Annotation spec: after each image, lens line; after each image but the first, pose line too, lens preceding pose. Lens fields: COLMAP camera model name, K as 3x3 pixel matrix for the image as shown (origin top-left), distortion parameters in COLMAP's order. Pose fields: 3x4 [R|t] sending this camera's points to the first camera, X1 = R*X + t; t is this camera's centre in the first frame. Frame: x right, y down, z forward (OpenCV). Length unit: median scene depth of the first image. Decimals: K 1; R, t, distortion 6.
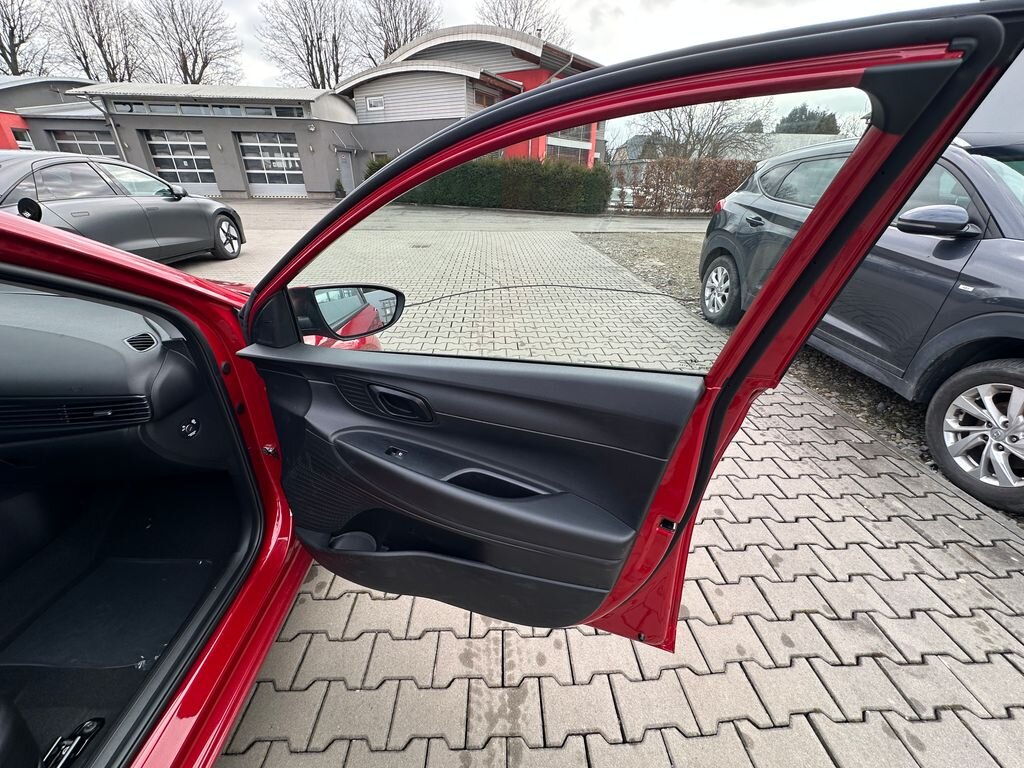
lens RADIAL K [[409.0, 0, 512.0], [0, 409.0, 384.0], [0, 0, 1]] dist [0.002085, -0.000404]
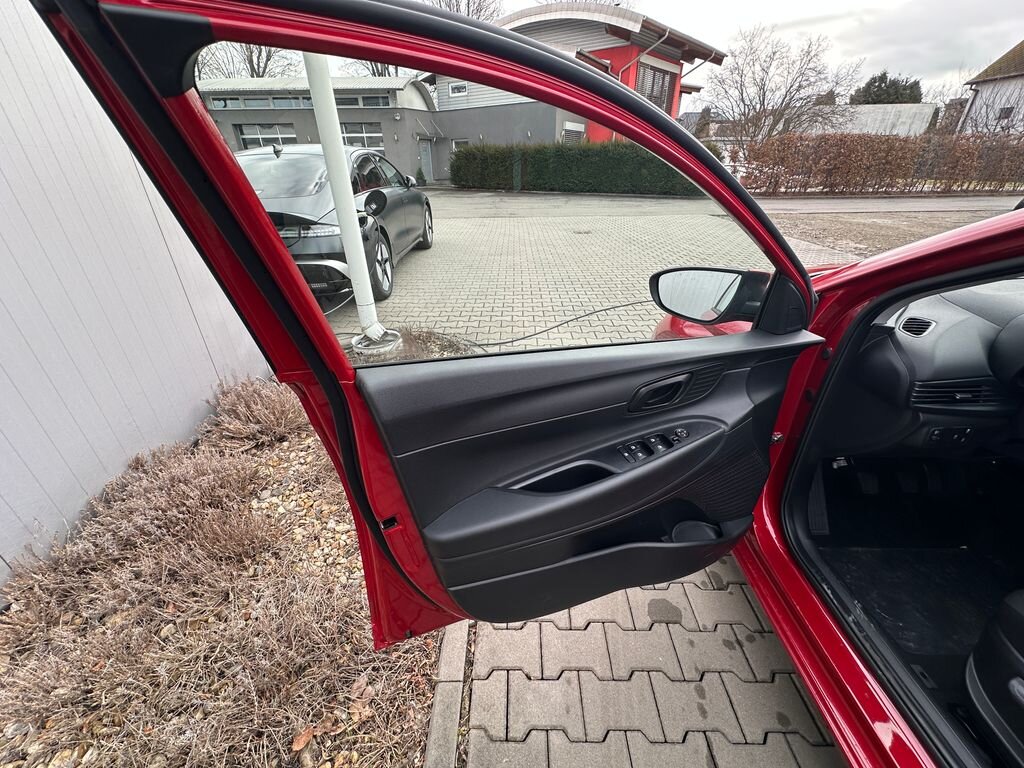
lens RADIAL K [[413.9, 0, 511.2], [0, 413.9, 382.1], [0, 0, 1]] dist [0.001164, -0.000108]
pose [[0.997841, 0.005145, -0.065473, -0.139177], [-0.003756, 0.999766, 0.021321, 0.001078], [0.065567, -0.021029, 0.997627, -0.005497]]
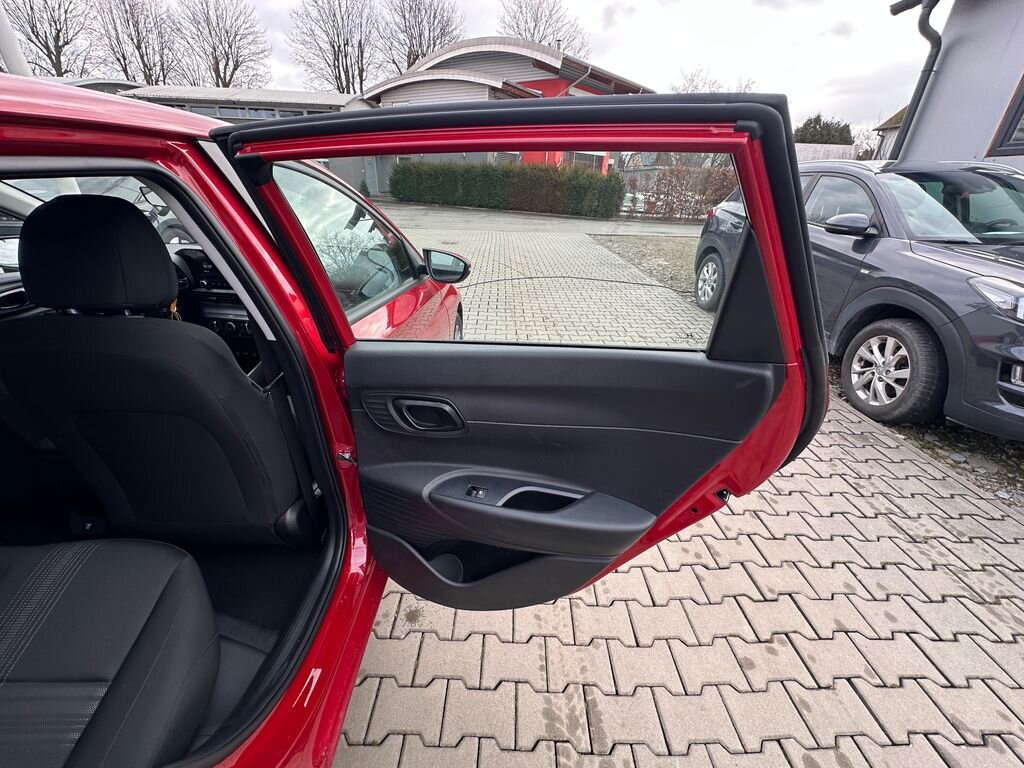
lens RADIAL K [[409.9, 0, 512.0], [0, 409.9, 384.0], [0, 0, 1]] dist [0.001560, -0.000166]
pose [[0.999411, 0.029046, -0.018298, -0.009228], [-0.029166, 0.999555, -0.006294, 0.020215], [0.018107, 0.006824, 0.999813, -0.045346]]
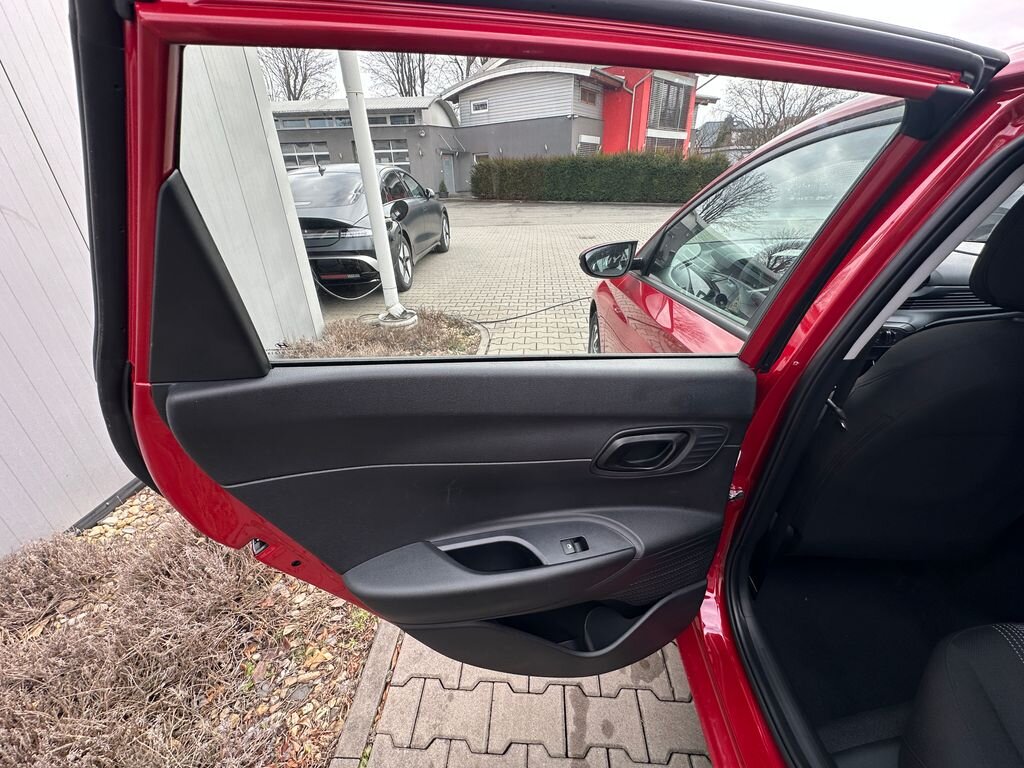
lens RADIAL K [[413.9, 0, 511.2], [0, 413.9, 382.1], [0, 0, 1]] dist [0.001164, -0.000108]
pose [[0.993150, 0.013243, -0.116092, -0.123172], [-0.013363, 0.999911, -0.000252, 0.018828], [0.116078, 0.001801, 0.993238, -0.042255]]
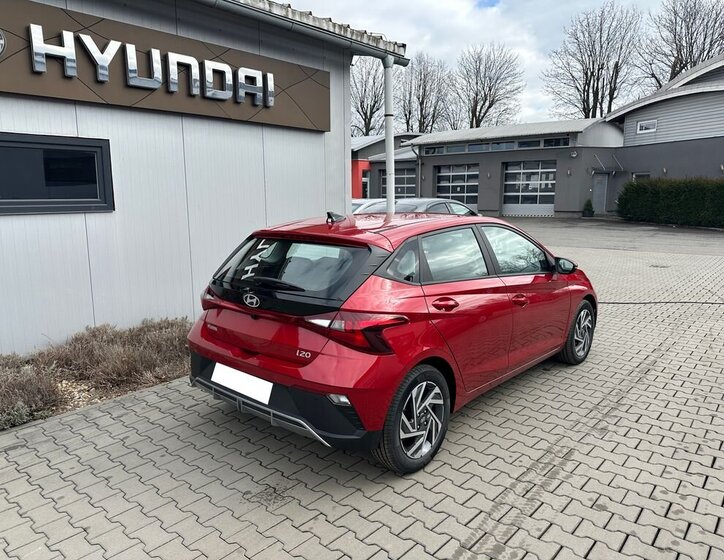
lens RADIAL K [[526.1, 0, 361.1], [0, 526.1, 278.2], [0, 0, 1]] dist [0.055233, -0.085649]
pose [[0.722722, 0.094768, -0.684611, 0.061699], [-0.296490, 0.937290, -0.183251, 0.063432], [0.624313, 0.335420, 0.705498, -0.159848]]
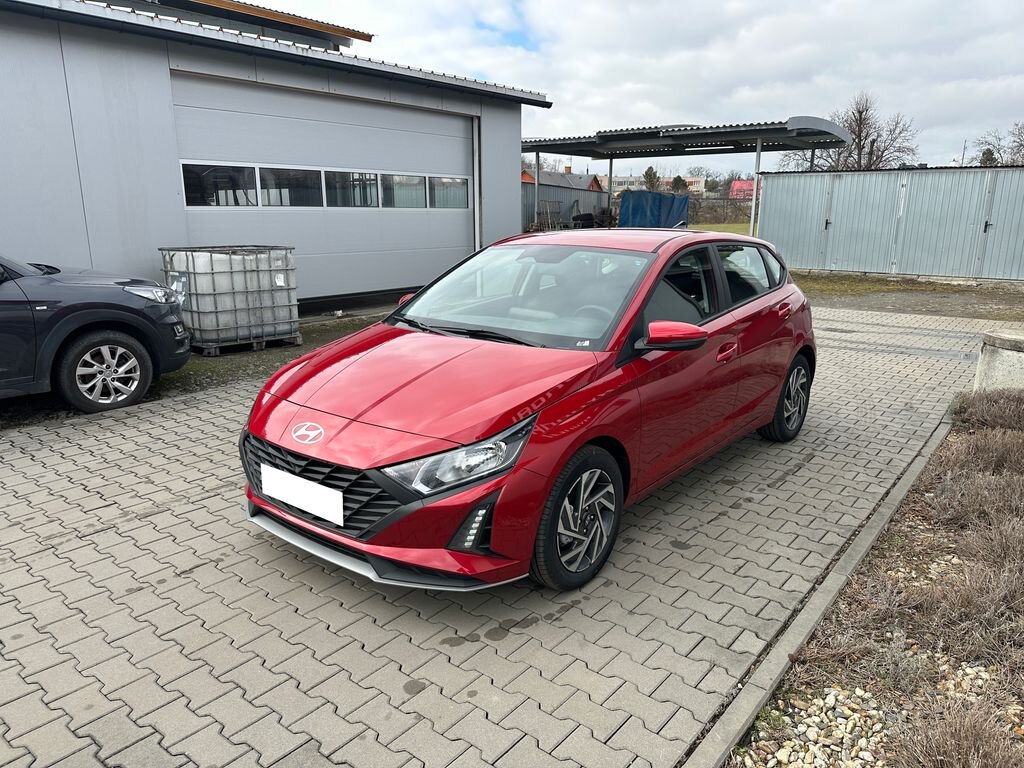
lens RADIAL K [[710.6, 0, 503.0], [0, 710.6, 397.1], [0, 0, 1]] dist [0.046973, -0.063679]
pose [[-0.742972, -0.183675, 0.643627, -0.189766], [0.289912, 0.778412, 0.556799, -0.094043], [-0.603277, 0.600281, -0.525089, 0.152703]]
